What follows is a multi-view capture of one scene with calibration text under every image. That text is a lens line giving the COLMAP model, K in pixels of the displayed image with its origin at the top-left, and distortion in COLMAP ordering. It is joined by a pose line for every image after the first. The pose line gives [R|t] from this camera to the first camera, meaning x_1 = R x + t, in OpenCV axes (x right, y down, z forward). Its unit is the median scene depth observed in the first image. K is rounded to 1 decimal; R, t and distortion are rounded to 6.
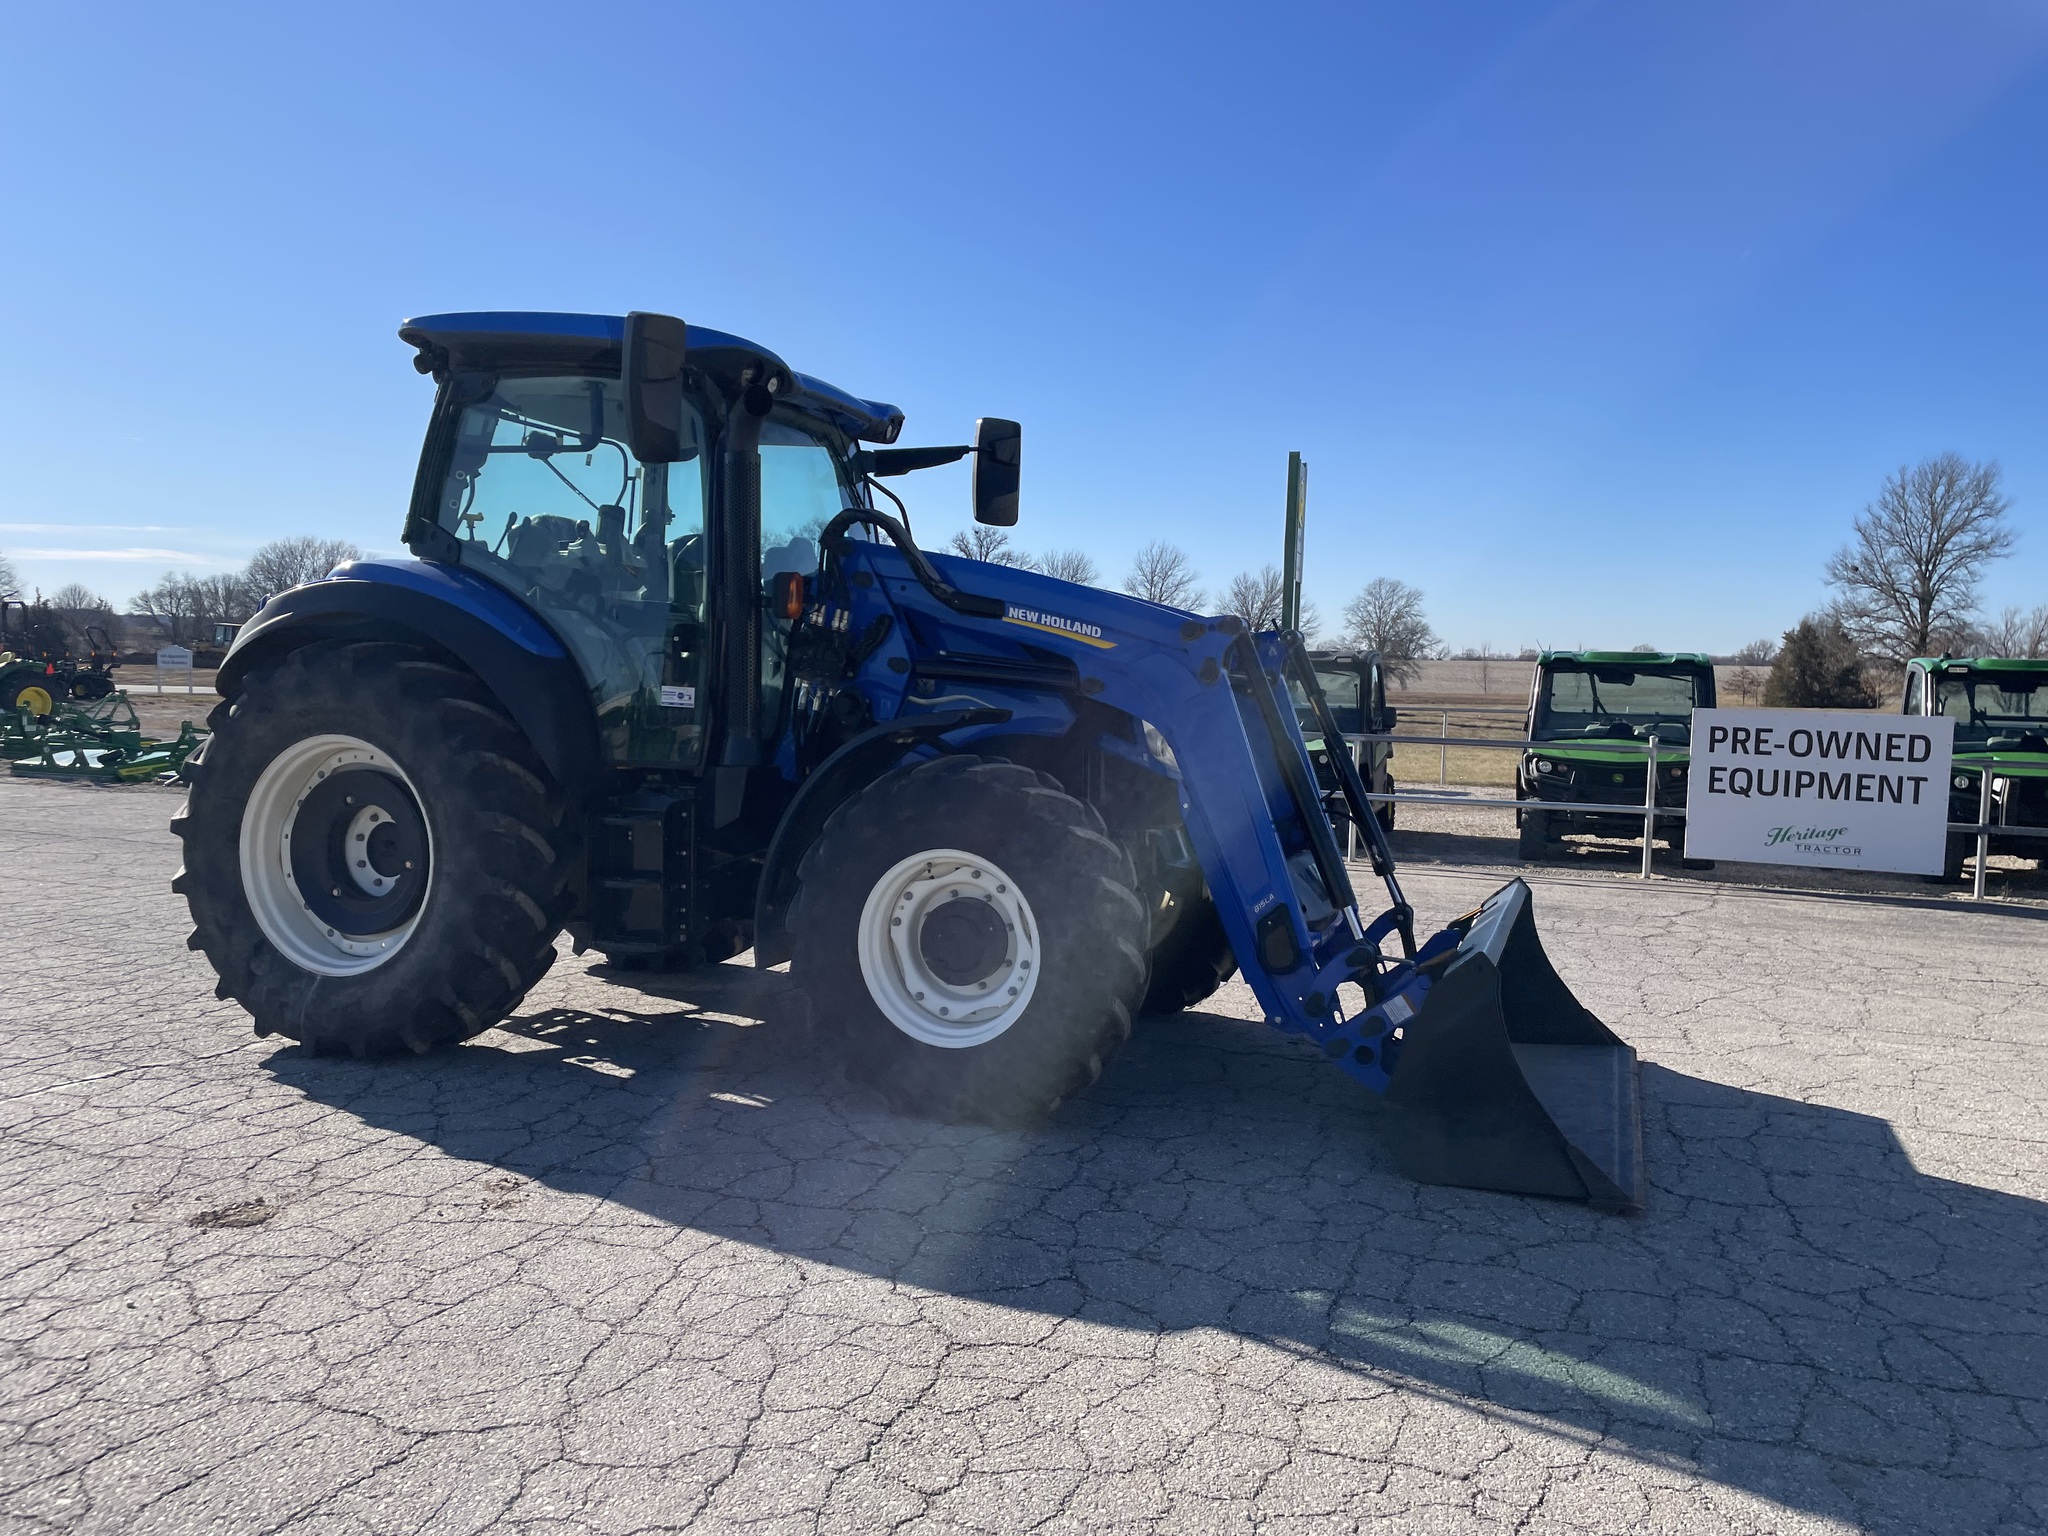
lens RADIAL K [[1536.0, 0, 1041.1], [0, 1536.0, 746.4], [0, 0, 1]] dist [0.095871, -0.121277]
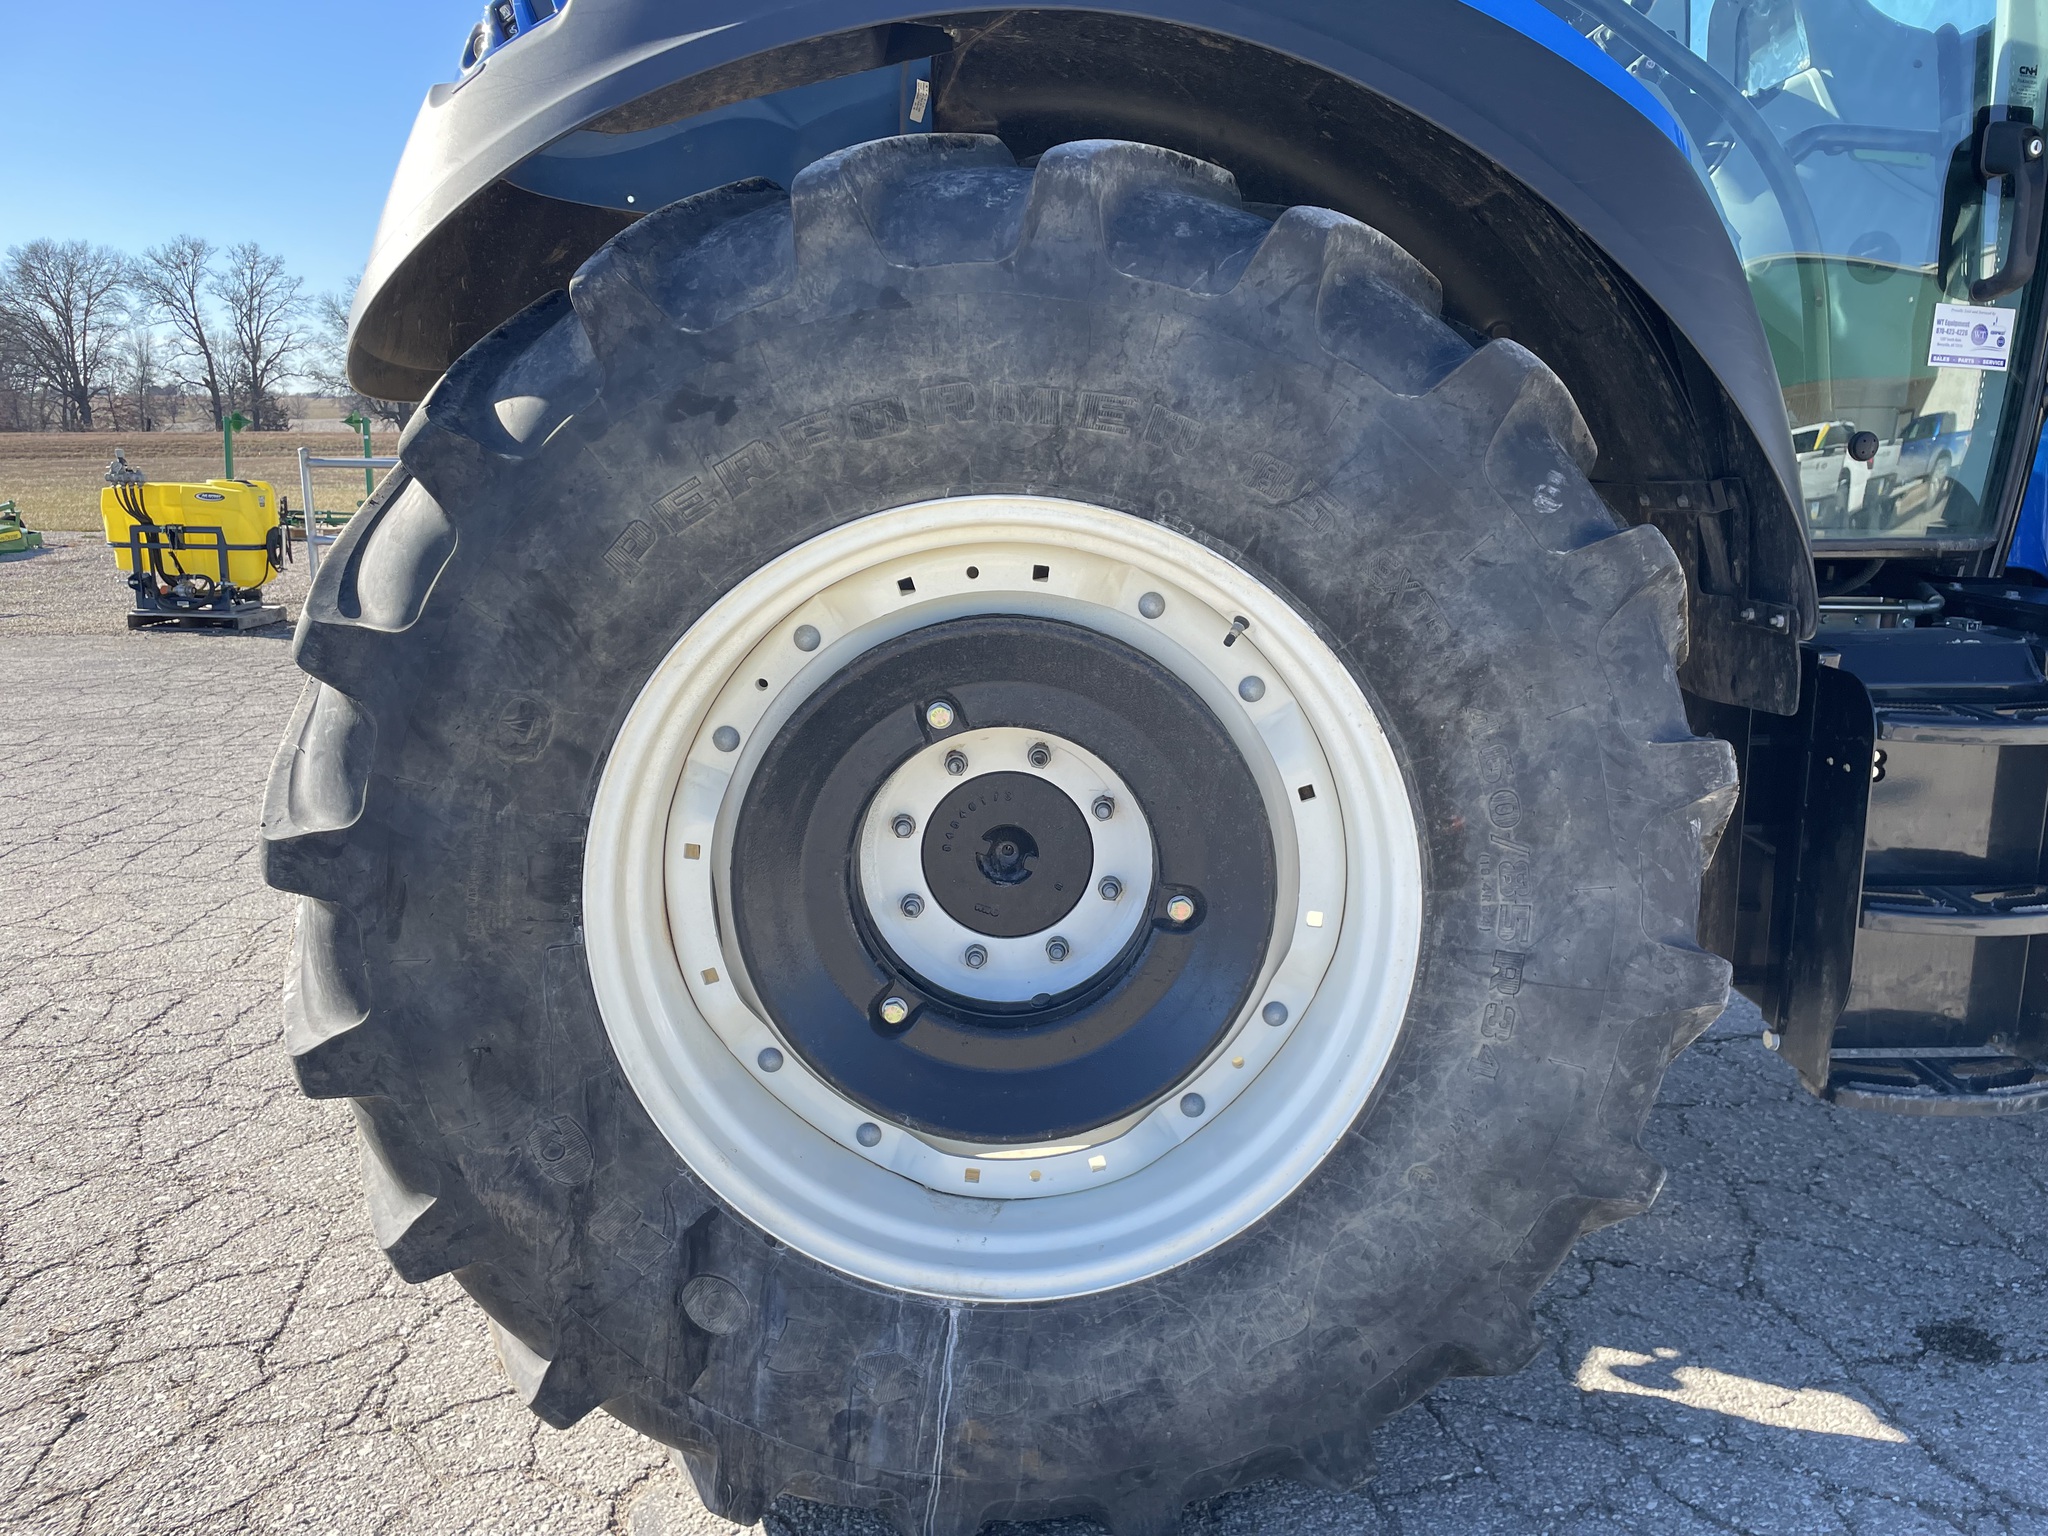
lens RADIAL K [[1537.0, 0, 1040.3], [0, 1537.0, 774.6], [0, 0, 1]] dist [0.100031, -0.125727]
pose [[0.938796, -0.096934, 0.330553, -0.537153], [0.038029, 0.982890, 0.180224, -0.007921], [-0.342367, -0.156623, 0.926420, 0.732842]]
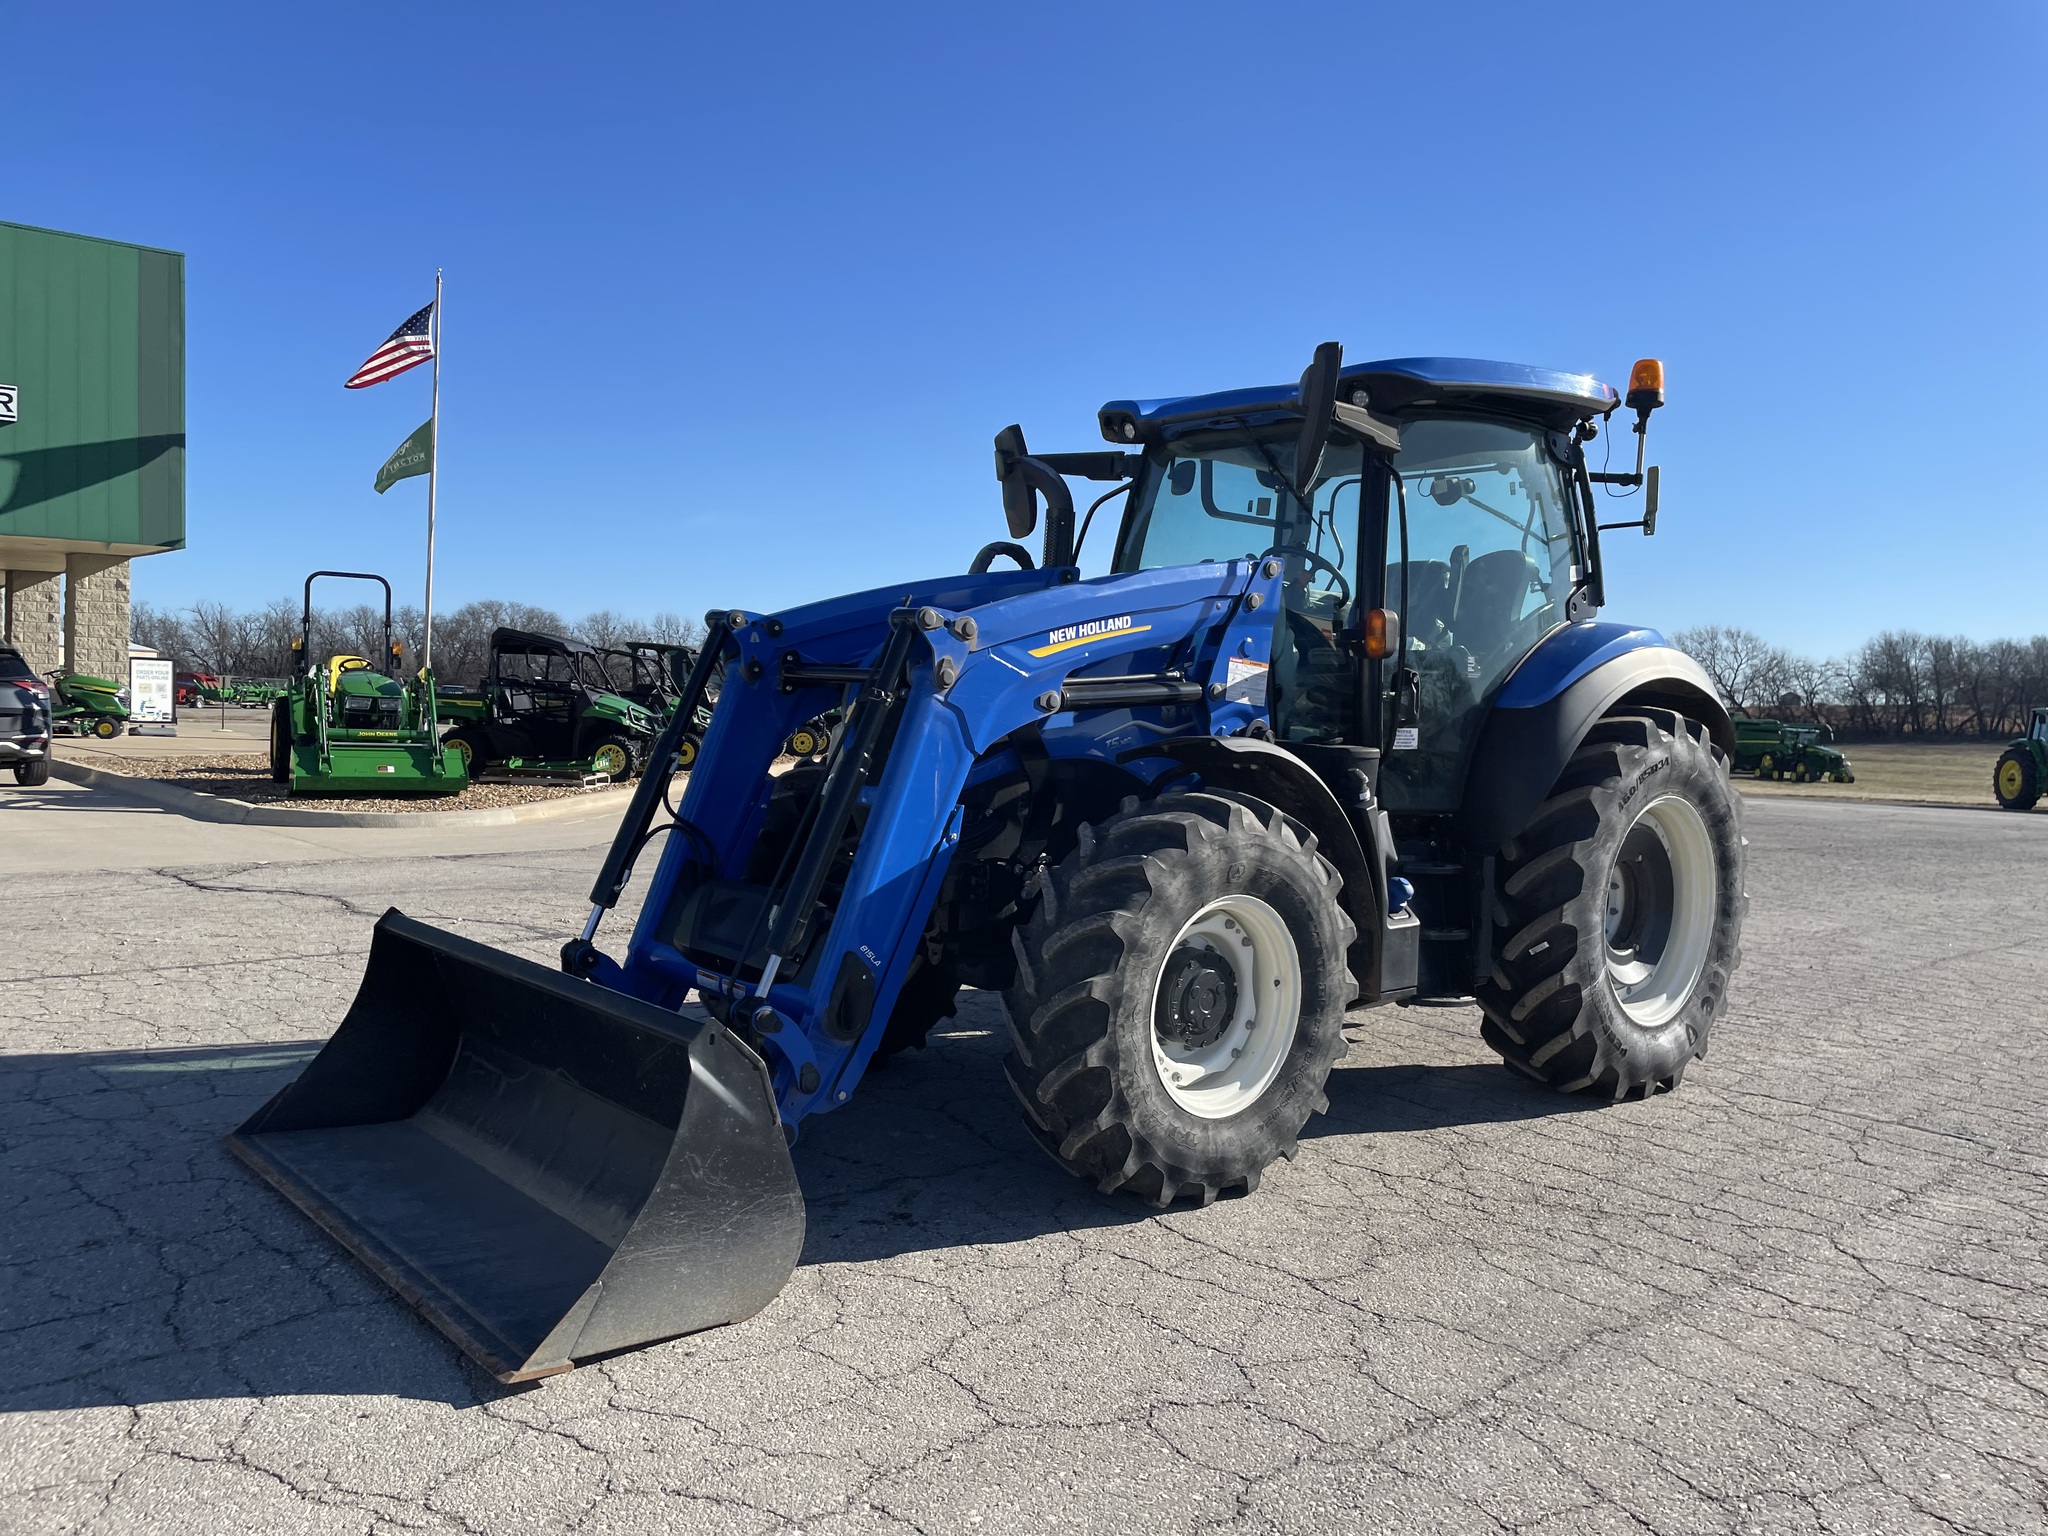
lens RADIAL K [[1531.0, 0, 1041.0], [0, 1531.0, 736.6], [0, 0, 1]] dist [0.104666, -0.138433]
pose [[-0.466869, -0.022886, -0.884030, 0.806493], [-0.094154, 0.995269, 0.023959, -0.041238], [0.879300, 0.094420, -0.466815, 1.474755]]
